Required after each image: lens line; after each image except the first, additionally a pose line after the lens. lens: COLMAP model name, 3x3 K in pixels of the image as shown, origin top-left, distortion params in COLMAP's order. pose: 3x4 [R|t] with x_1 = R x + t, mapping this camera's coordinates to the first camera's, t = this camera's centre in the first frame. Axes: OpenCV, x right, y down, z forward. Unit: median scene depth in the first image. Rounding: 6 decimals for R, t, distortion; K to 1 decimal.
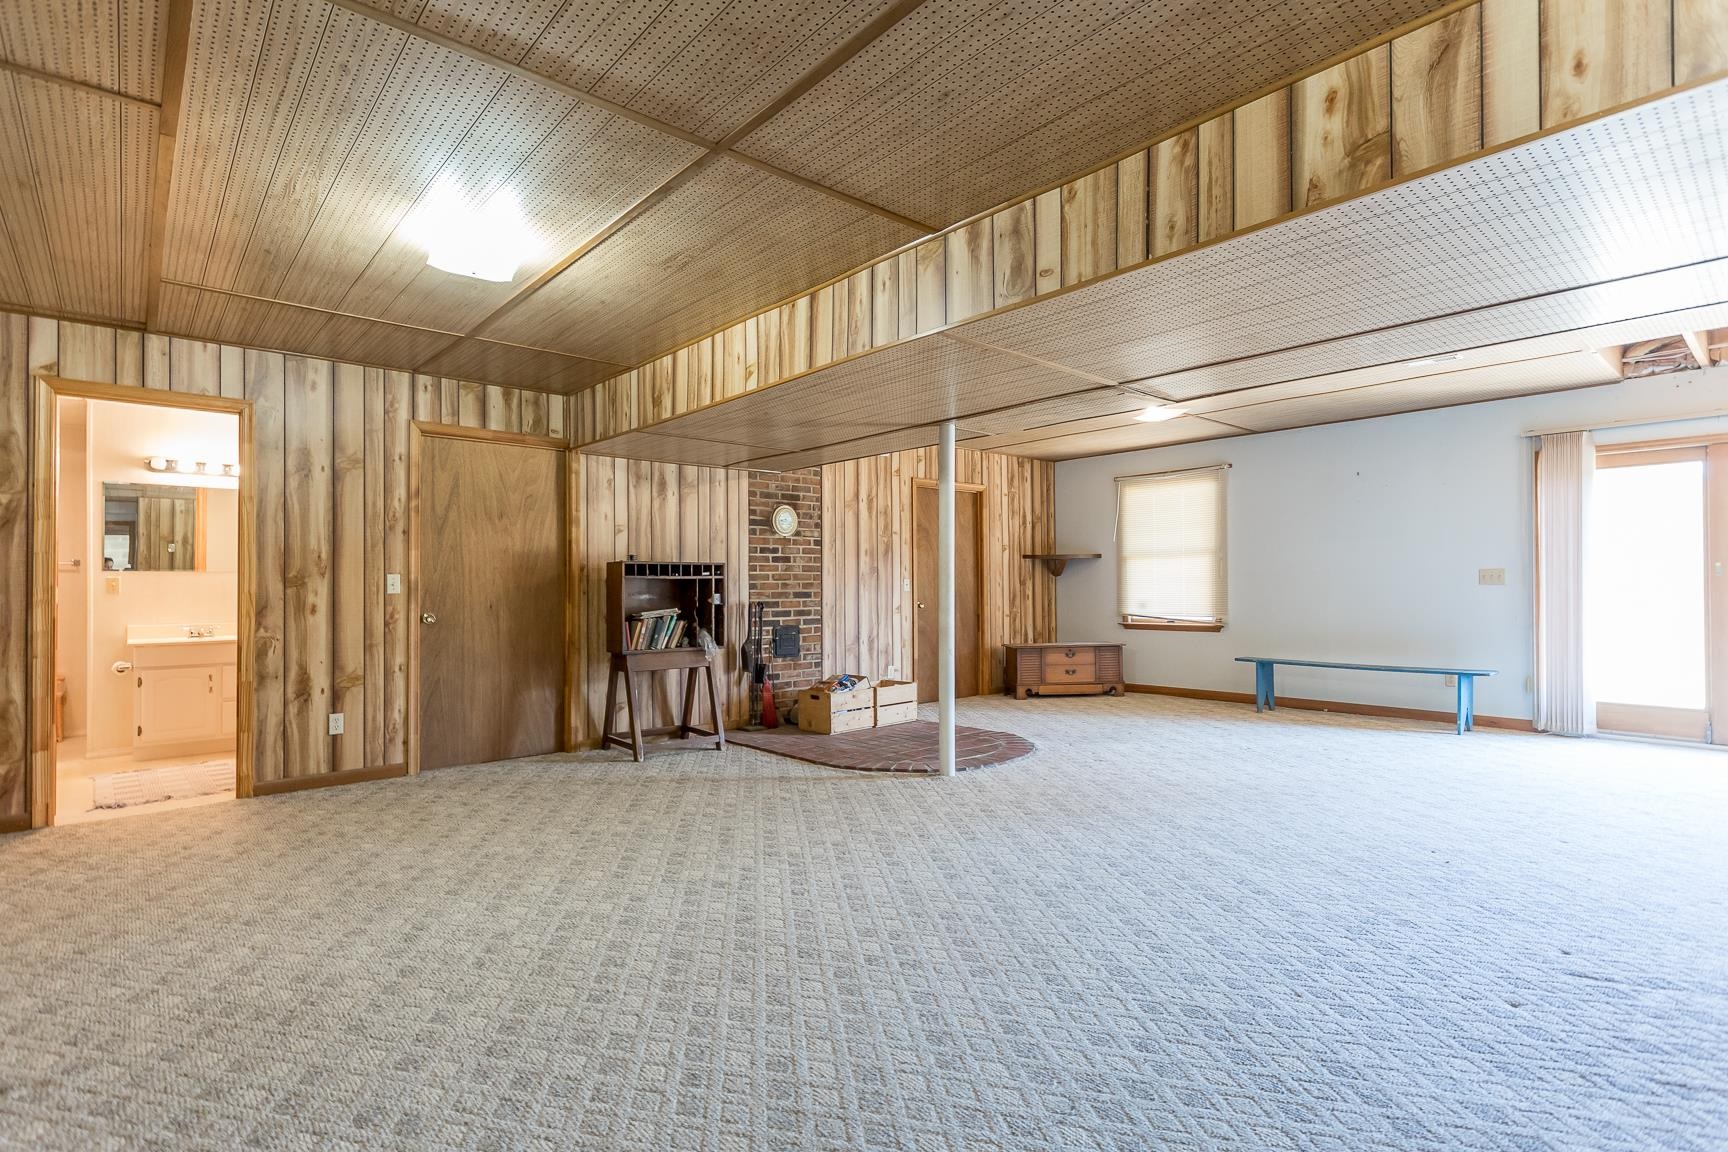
lens RADIAL K [[837.8, 0, 854.6], [0, 837.8, 584.1], [0, 0, 1]] dist [0.000017, 0.000206]
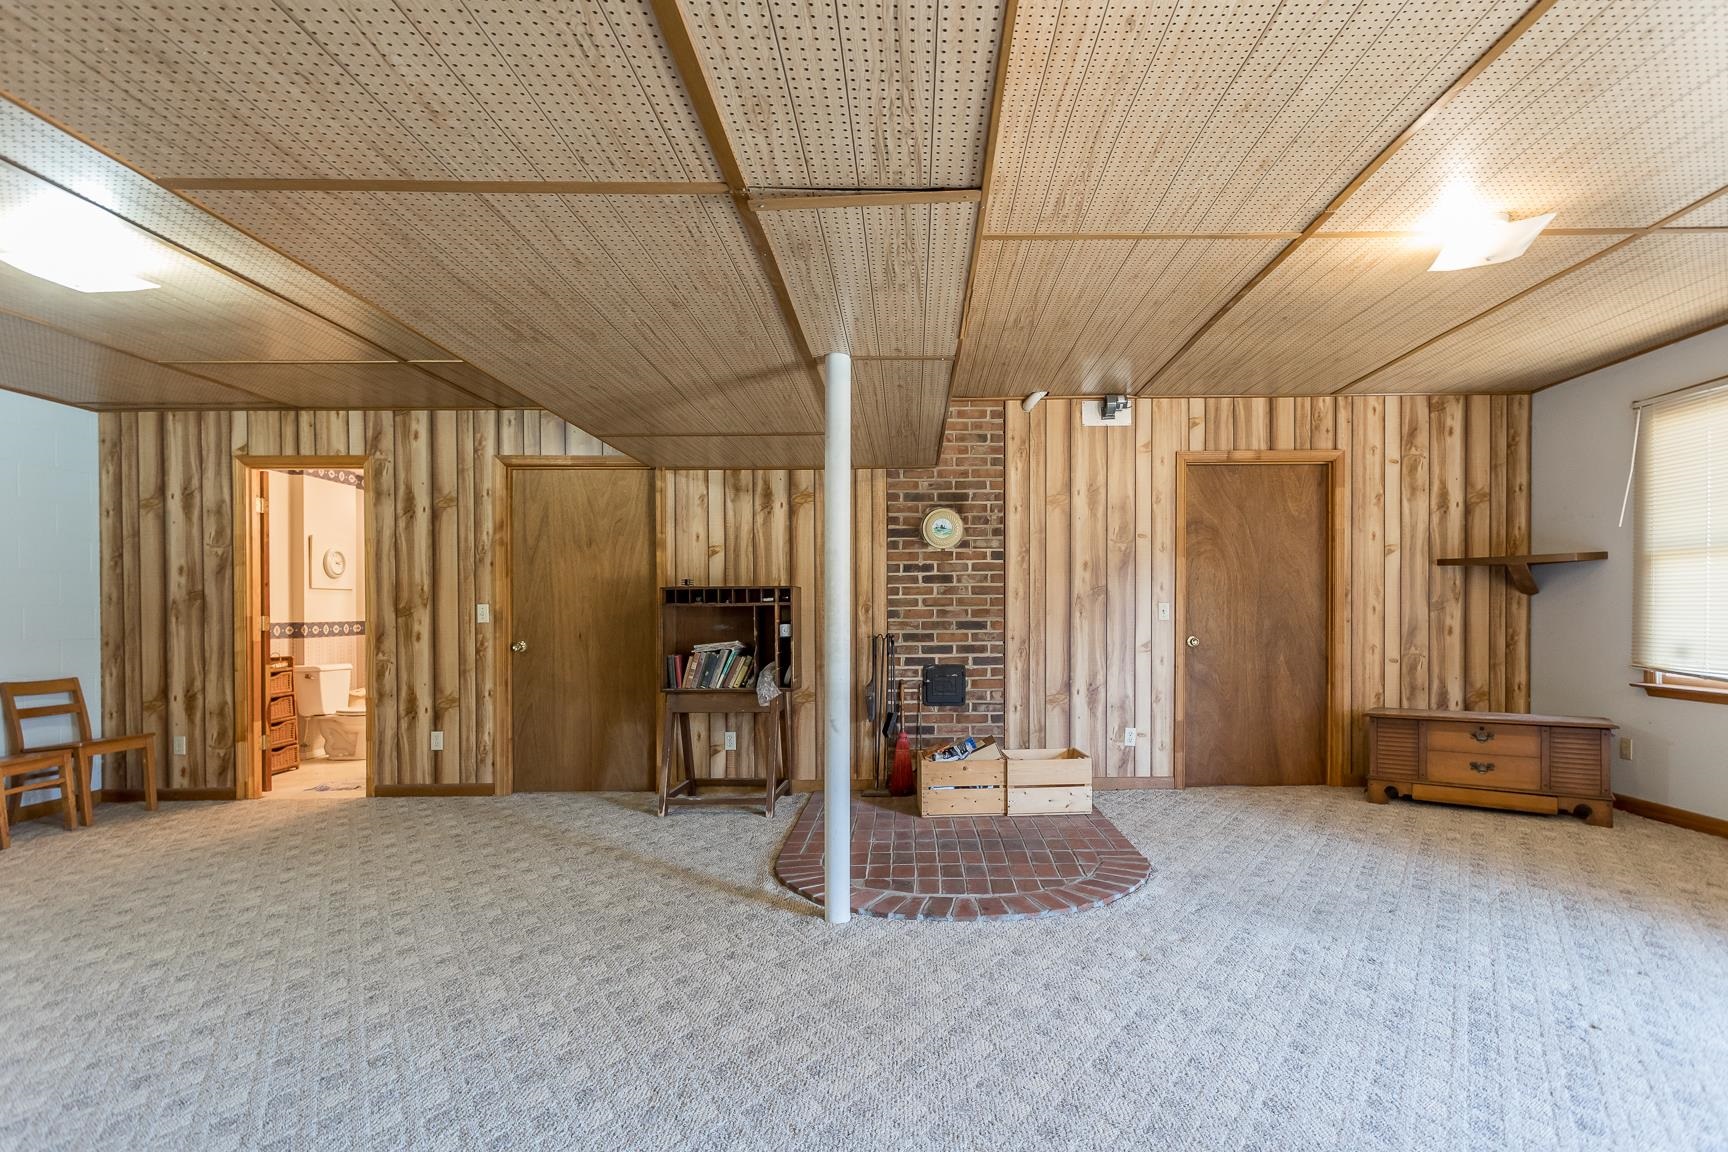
lens RADIAL K [[833.0, 0, 865.5], [0, 833.0, 624.9], [0, 0, 1]] dist [-0.000833, 0.000988]
pose [[0.760945, 0.008664, -0.648758, 0.430068], [0.005331, 0.999794, 0.019604, -0.003112], [0.648794, -0.018376, 0.760742, 0.444690]]
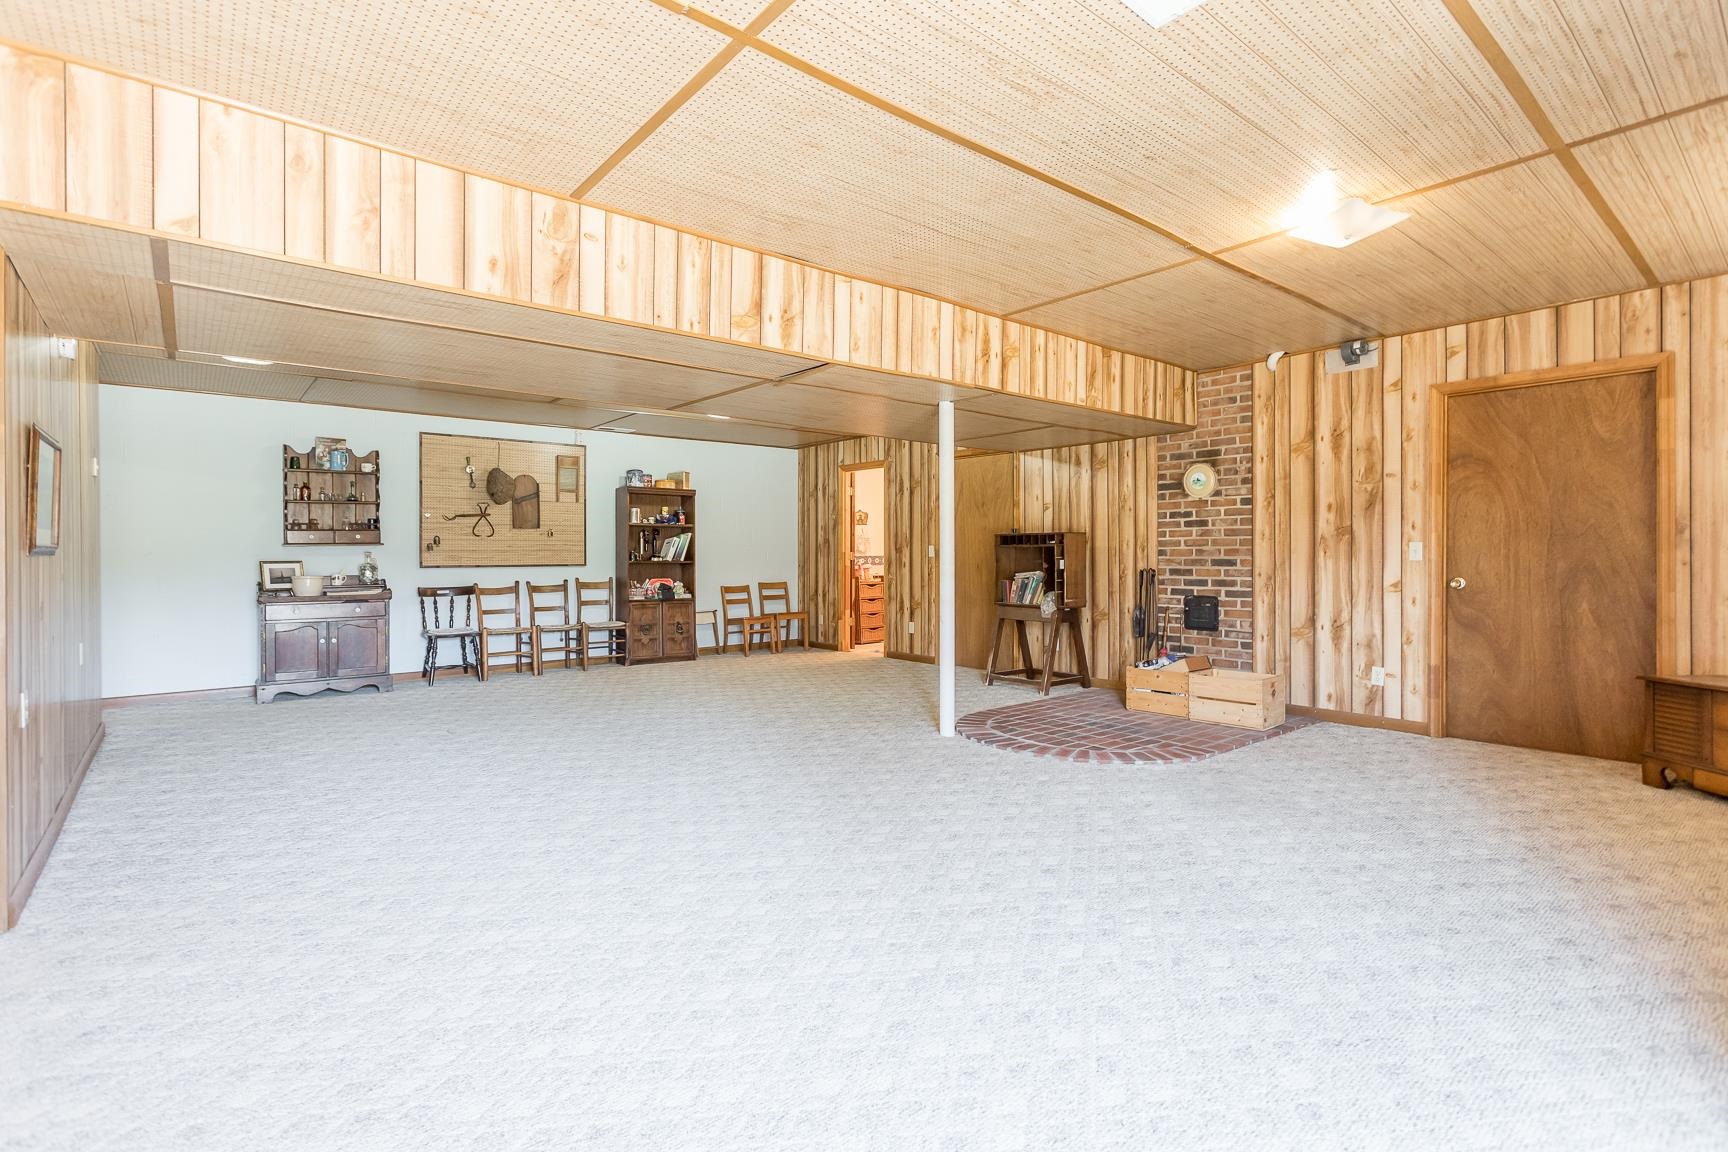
lens RADIAL K [[822.2, 0, 872.7], [0, 822.2, 542.5], [0, 0, 1]] dist [-0.000295, 0.001166]
pose [[-0.022039, -0.004348, -0.999748, 0.981199], [0.010341, 0.999936, -0.004576, -0.009624], [0.999704, -0.010439, -0.021992, 0.793761]]
